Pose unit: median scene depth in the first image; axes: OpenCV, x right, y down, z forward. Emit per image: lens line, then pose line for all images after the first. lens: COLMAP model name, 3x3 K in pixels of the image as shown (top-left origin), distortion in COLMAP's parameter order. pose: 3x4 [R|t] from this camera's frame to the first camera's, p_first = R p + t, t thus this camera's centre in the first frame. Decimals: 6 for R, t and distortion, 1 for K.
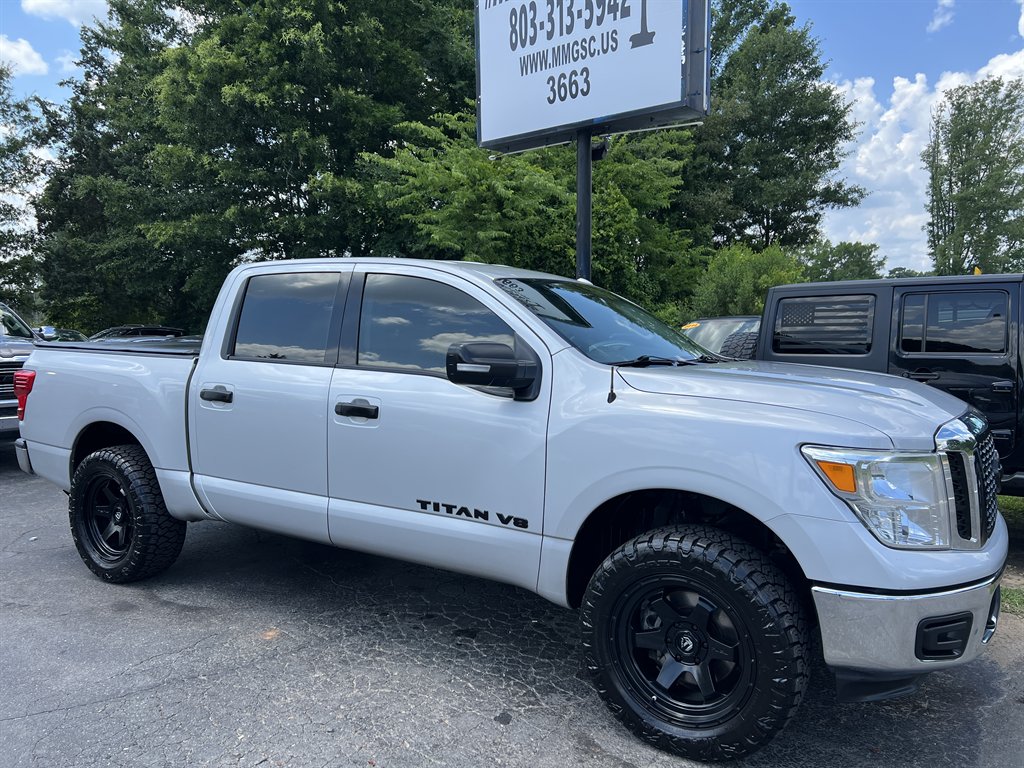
lens RADIAL K [[786.2, 0, 506.9], [0, 786.2, 381.8], [0, 0, 1]] dist [0.017461, -0.004706]
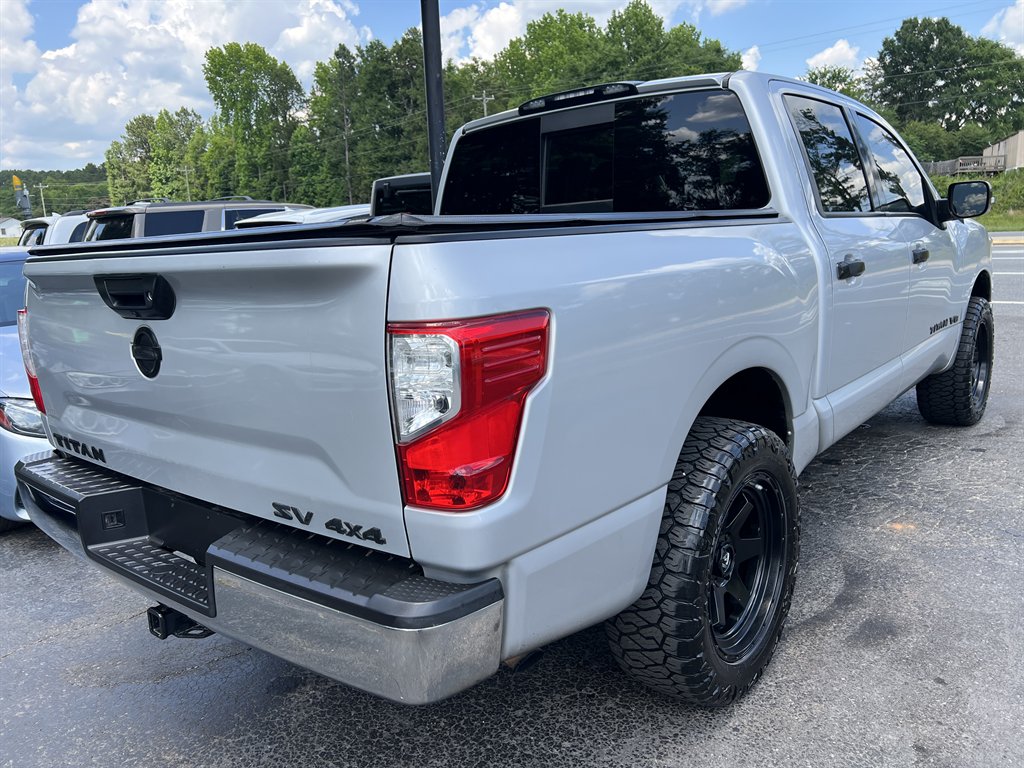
lens RADIAL K [[781.4, 0, 512.4], [0, 781.4, 382.7], [0, 0, 1]] dist [0.052579, -0.055945]
pose [[0.123960, -0.206550, 0.970552, -0.781431], [0.123821, 0.973671, 0.191400, -0.038255], [-0.984532, 0.096448, 0.146272, 0.853879]]
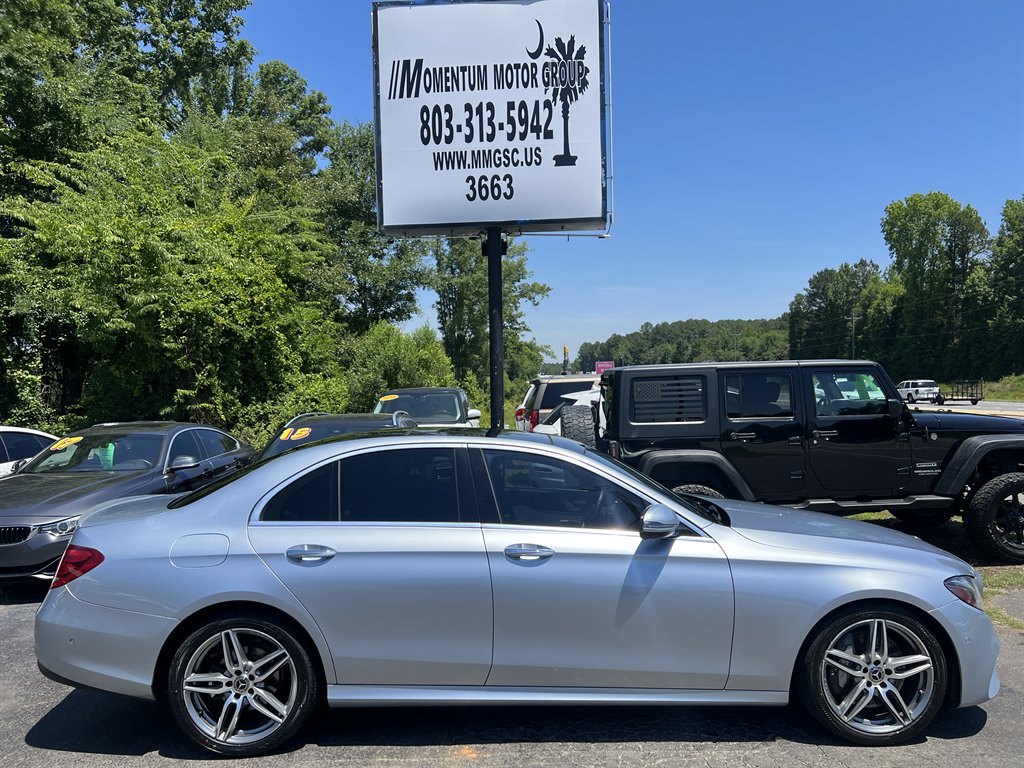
lens RADIAL K [[781.4, 0, 512.4], [0, 781.4, 382.7], [0, 0, 1]] dist [0.052579, -0.055945]
pose [[0.815795, -0.012471, 0.578206, -0.525374], [0.060124, 0.996179, -0.063344, -0.034125], [-0.575207, 0.086440, 0.813428, 0.118065]]
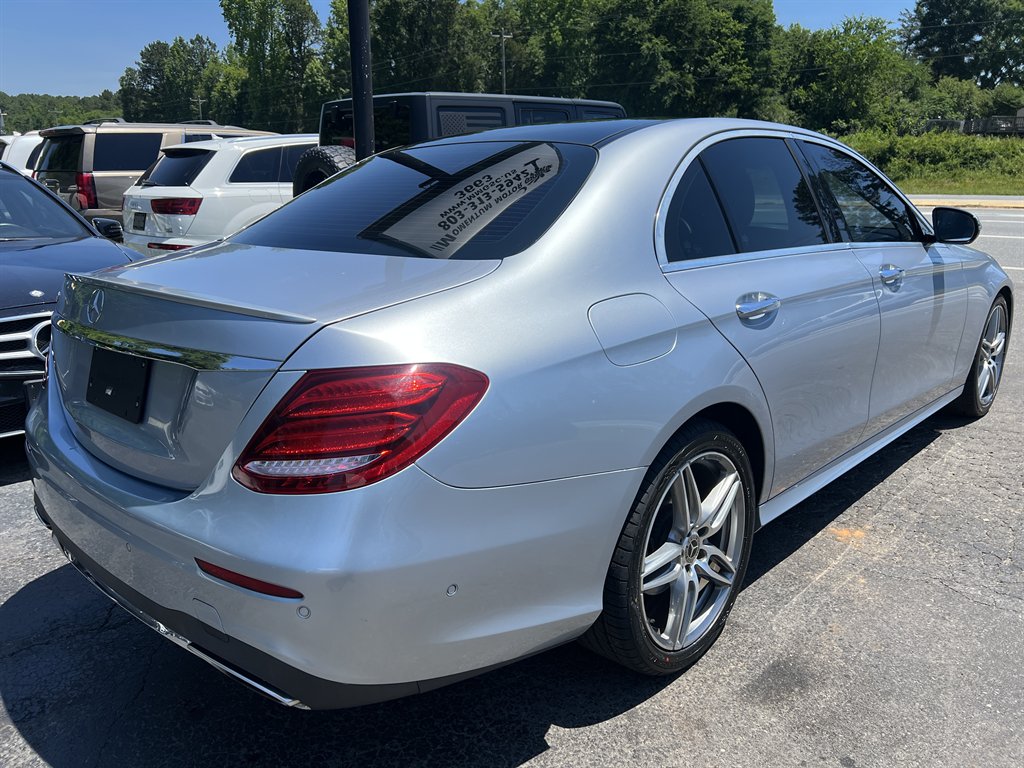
lens RADIAL K [[772.9, 0, 507.3], [0, 772.9, 384.0], [0, 0, 1]] dist [0.075154, -0.082779]
pose [[0.153963, -0.265733, 0.951673, -0.665583], [0.084302, 0.963178, 0.255307, -0.015141], [-0.984474, 0.040920, 0.170695, 0.785707]]
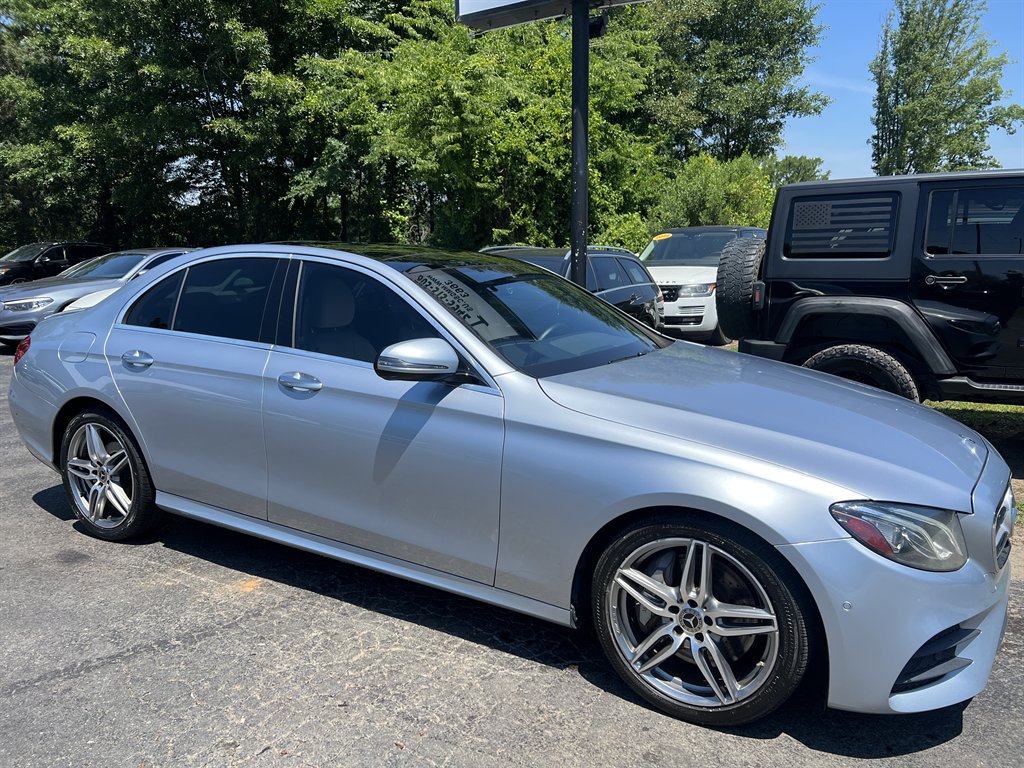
lens RADIAL K [[781.4, 0, 512.4], [0, 781.4, 382.7], [0, 0, 1]] dist [0.052579, -0.055945]
pose [[0.997052, -0.017348, 0.074738, -0.050932], [0.009430, 0.994425, 0.105024, 0.008417], [-0.076143, -0.104010, 0.991657, 0.098602]]
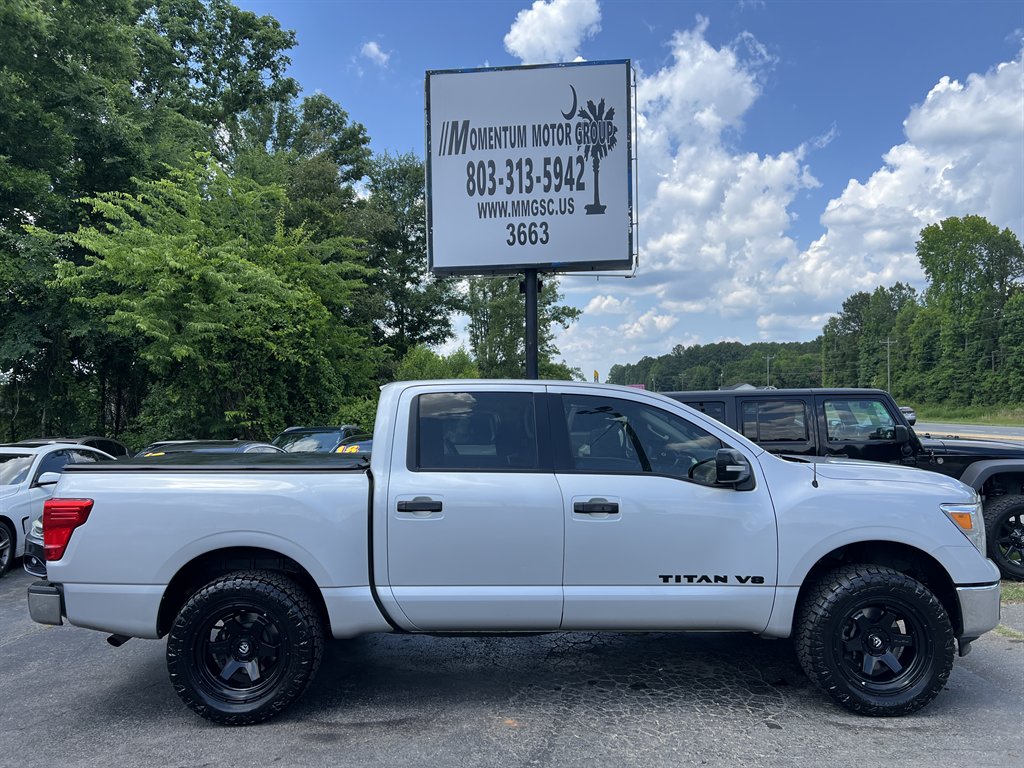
lens RADIAL K [[779.8, 0, 512.0], [0, 779.8, 384.0], [0, 0, 1]] dist [0.070916, -0.077150]
pose [[0.838006, 0.007356, 0.545611, -0.600478], [0.050657, 0.994542, -0.091213, -0.032508], [-0.543304, 0.104076, 0.833060, 0.023019]]
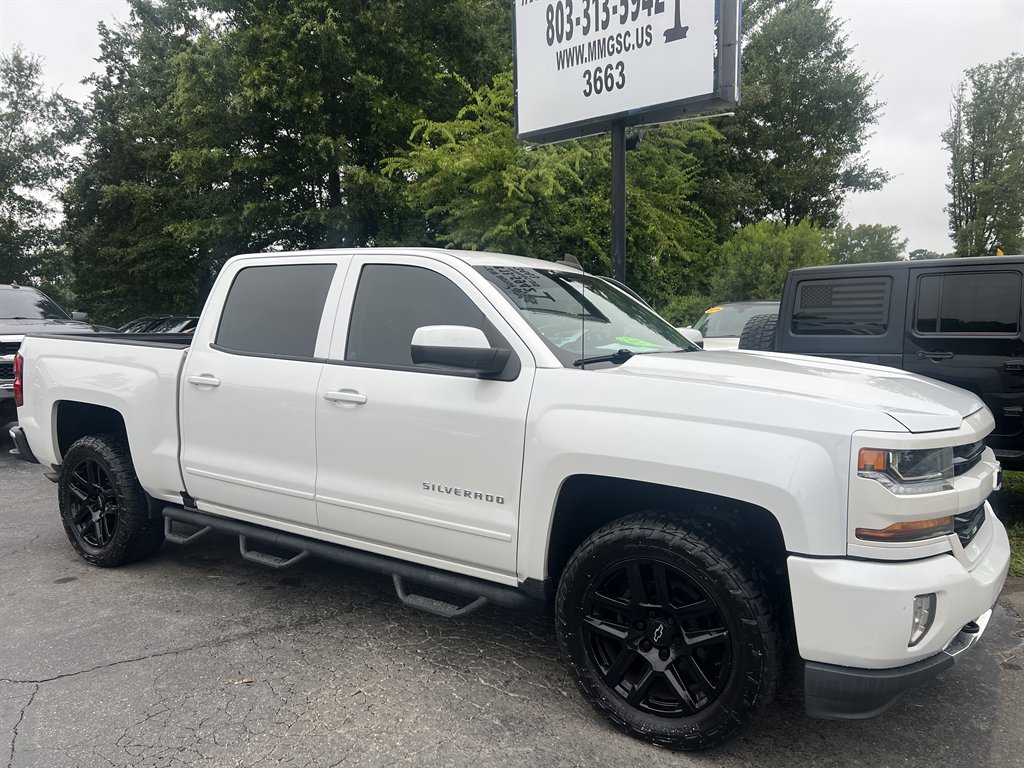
lens RADIAL K [[782.3, 0, 503.4], [0, 782.3, 388.4], [0, 0, 1]] dist [0.001086, 0.005278]
pose [[0.999595, -0.008295, -0.027240, -0.030386], [0.008976, 0.999647, 0.025000, 0.007150], [0.027023, -0.025234, 0.999316, -0.050429]]
